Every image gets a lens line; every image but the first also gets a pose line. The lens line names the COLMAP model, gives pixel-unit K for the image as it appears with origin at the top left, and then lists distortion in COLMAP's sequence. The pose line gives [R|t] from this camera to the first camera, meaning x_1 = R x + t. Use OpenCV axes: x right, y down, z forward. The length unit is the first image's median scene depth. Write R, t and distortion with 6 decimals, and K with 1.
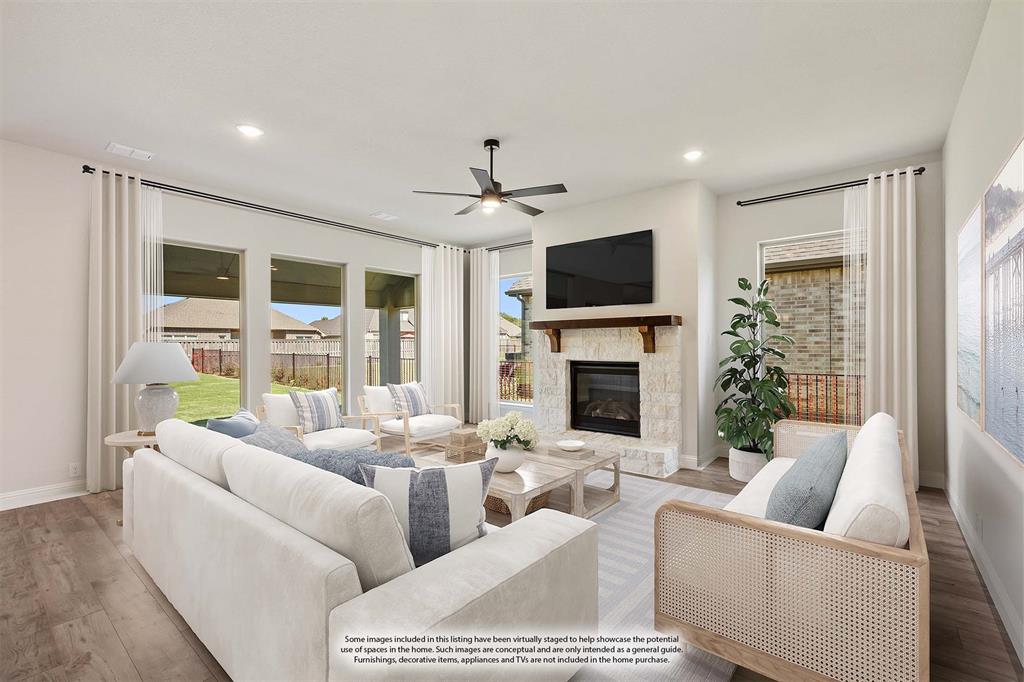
lens RADIAL K [[448.0, 0, 513.0], [0, 448.0, 337.8], [0, 0, 1]] dist [-0.000634, 0.000175]
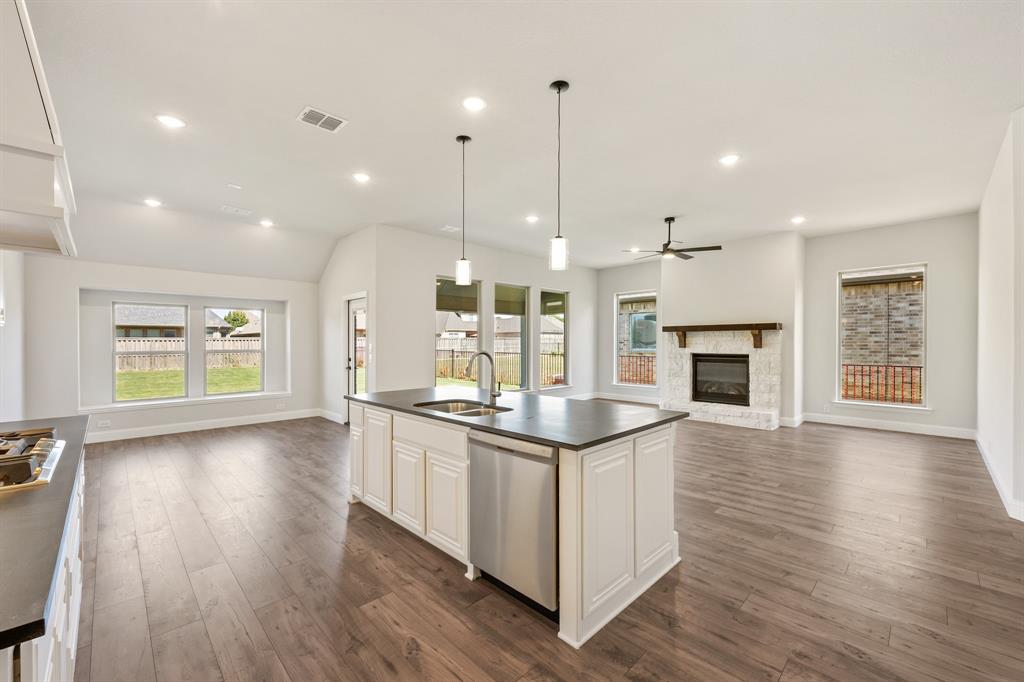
lens RADIAL K [[411.0, 0, 512.0], [0, 411.0, 341.0], [0, 0, 1]] dist [0.001563, -0.000185]
pose [[0.993854, 0.003672, -0.110634, -0.312604], [-0.002519, 0.999941, 0.010557, -0.001695], [0.110666, -0.010213, 0.993805, -0.389575]]
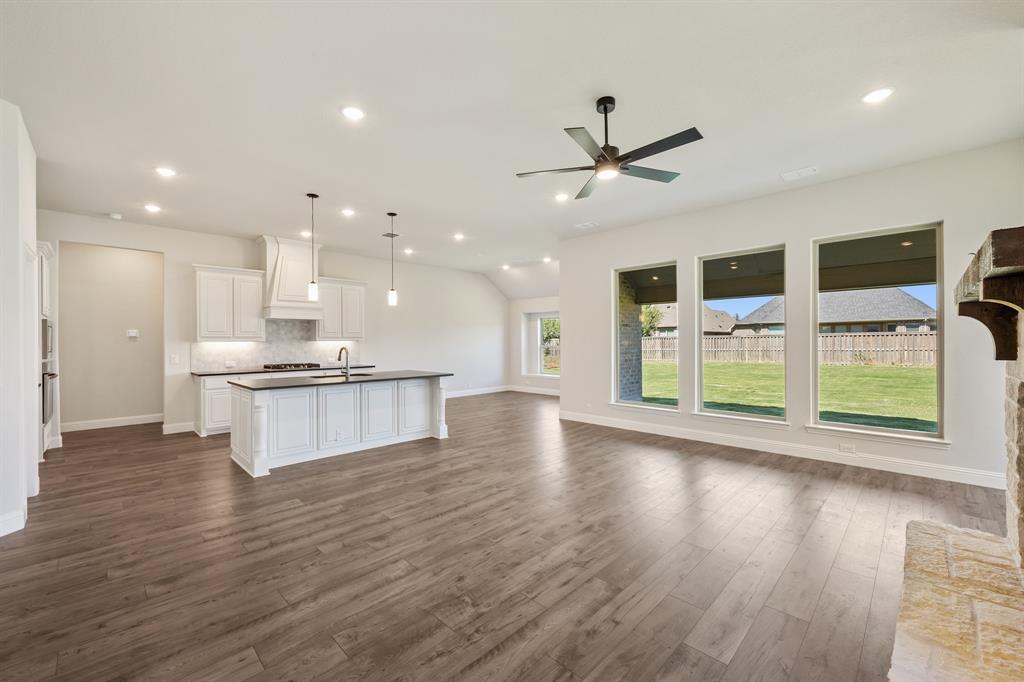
lens RADIAL K [[411.0, 0, 512.0], [0, 411.0, 341.0], [0, 0, 1]] dist [0.001563, -0.000185]
pose [[-0.096103, 0.008347, -0.995336, 0.329736], [0.020501, 0.999769, 0.006405, 0.002565], [0.995160, -0.019790, -0.096252, 0.395398]]
